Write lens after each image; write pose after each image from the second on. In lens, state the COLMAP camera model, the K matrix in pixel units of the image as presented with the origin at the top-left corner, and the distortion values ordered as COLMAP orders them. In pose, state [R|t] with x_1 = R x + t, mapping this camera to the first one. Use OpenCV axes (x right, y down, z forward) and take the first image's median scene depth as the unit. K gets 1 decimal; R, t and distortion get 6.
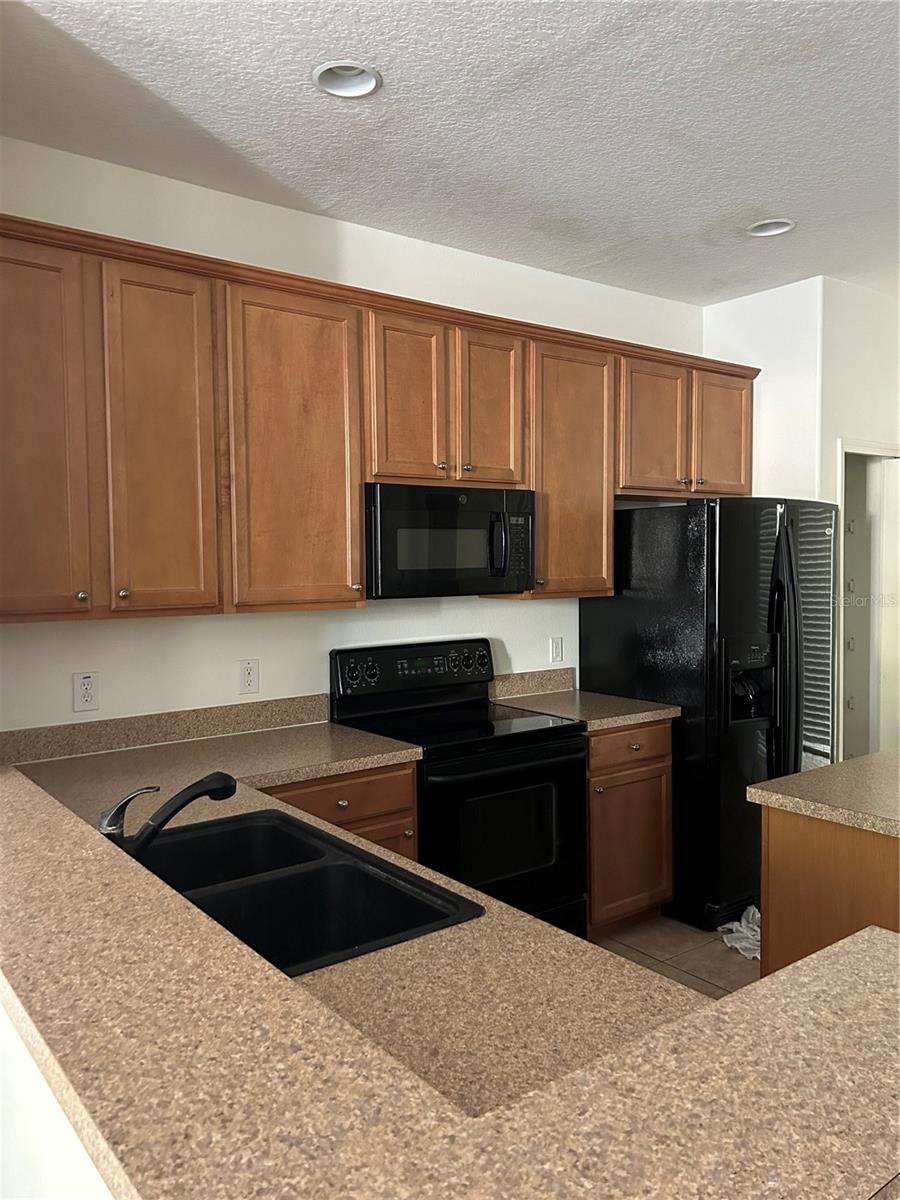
lens RADIAL K [[899.3, 0, 450.0], [0, 899.3, 600.0], [0, 0, 1]] dist [0.149869, -0.258511]
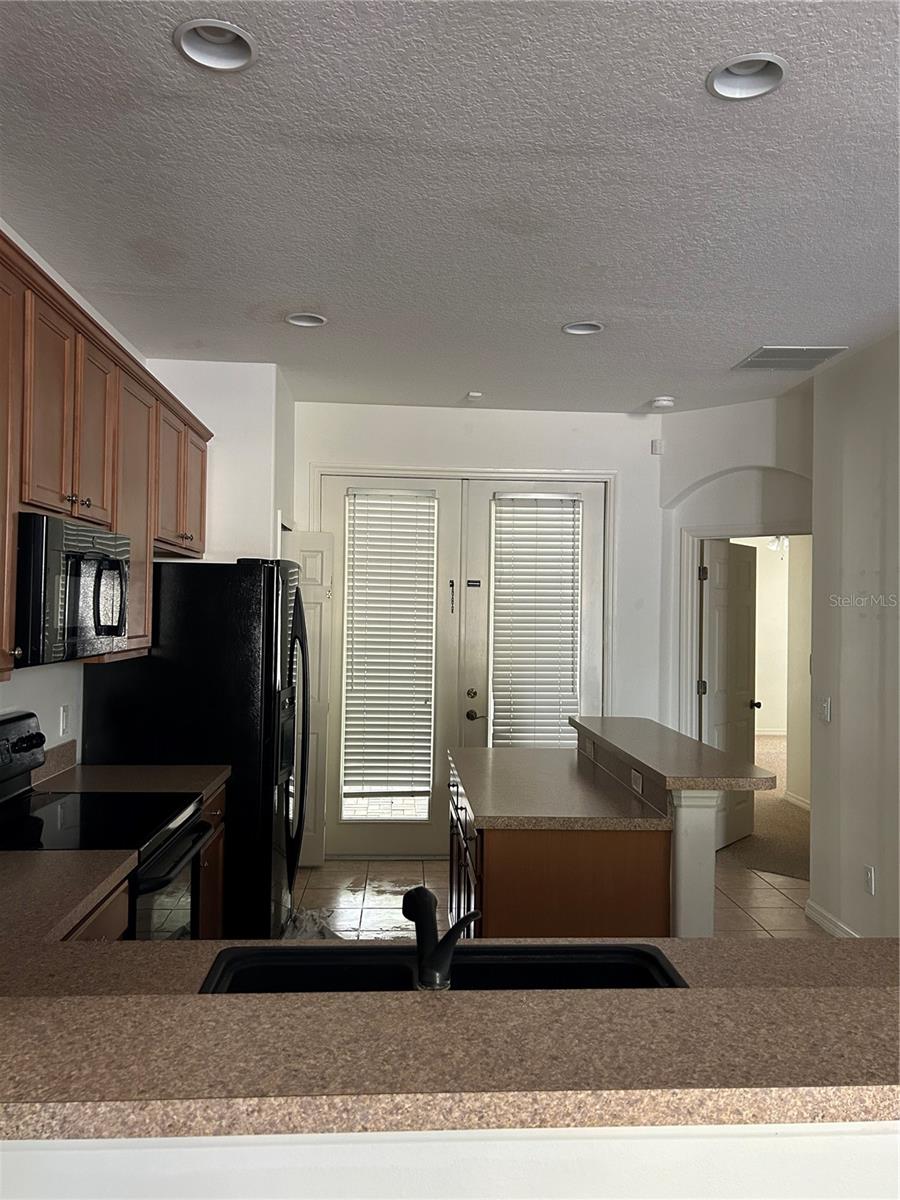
lens RADIAL K [[904.5, 0, 446.3], [0, 904.5, 609.3], [0, 0, 1]] dist [0.053964, -0.062887]
pose [[0.547125, 0.019880, 0.836814, -0.503763], [0.013780, 0.999369, -0.032751, -0.018665], [-0.836937, 0.029450, 0.546506, 0.285566]]
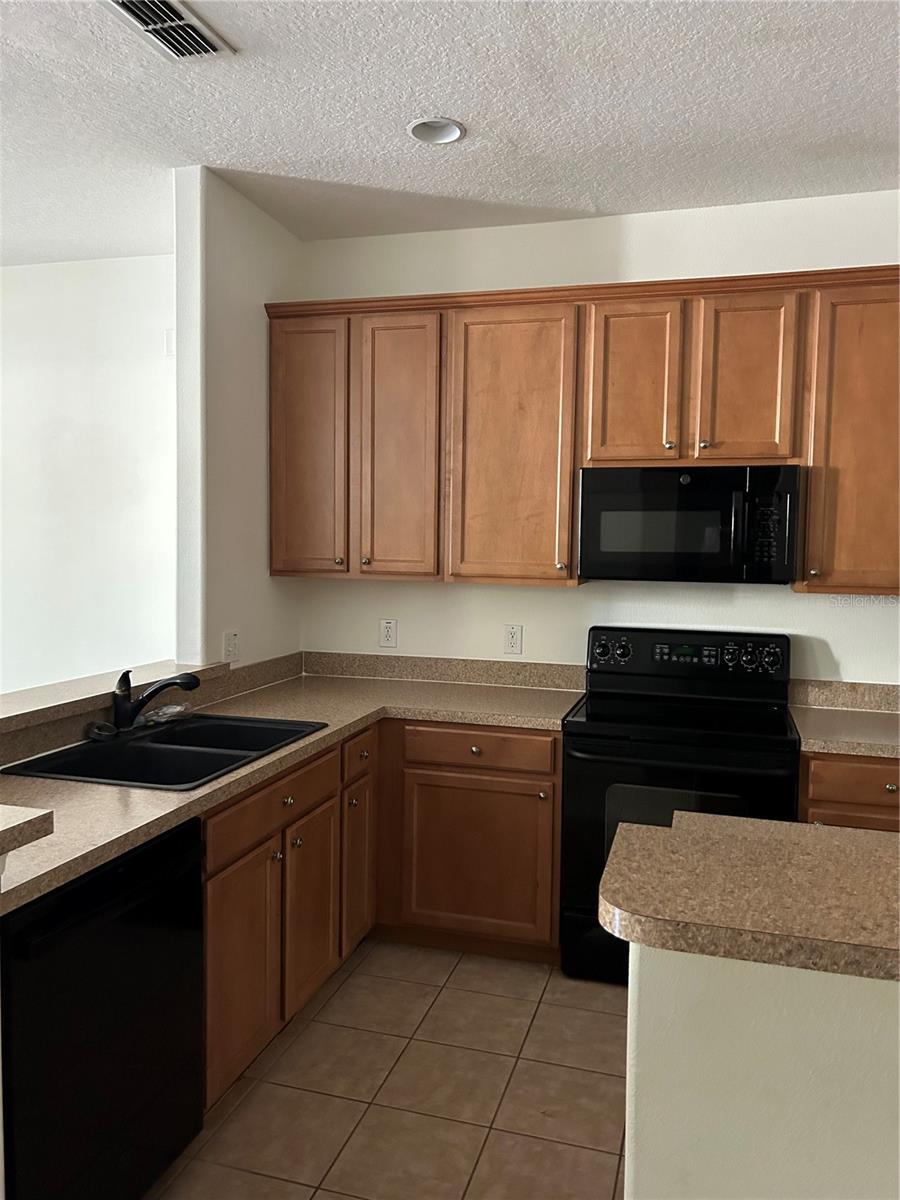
lens RADIAL K [[906.2, 0, 460.7], [0, 906.2, 606.1], [0, 0, 1]] dist [0.056727, -0.065410]
pose [[0.595569, 0.077588, -0.799549, 0.669305], [-0.058947, 0.996862, 0.052826, -0.016180], [0.801139, 0.015670, 0.598274, 0.247295]]
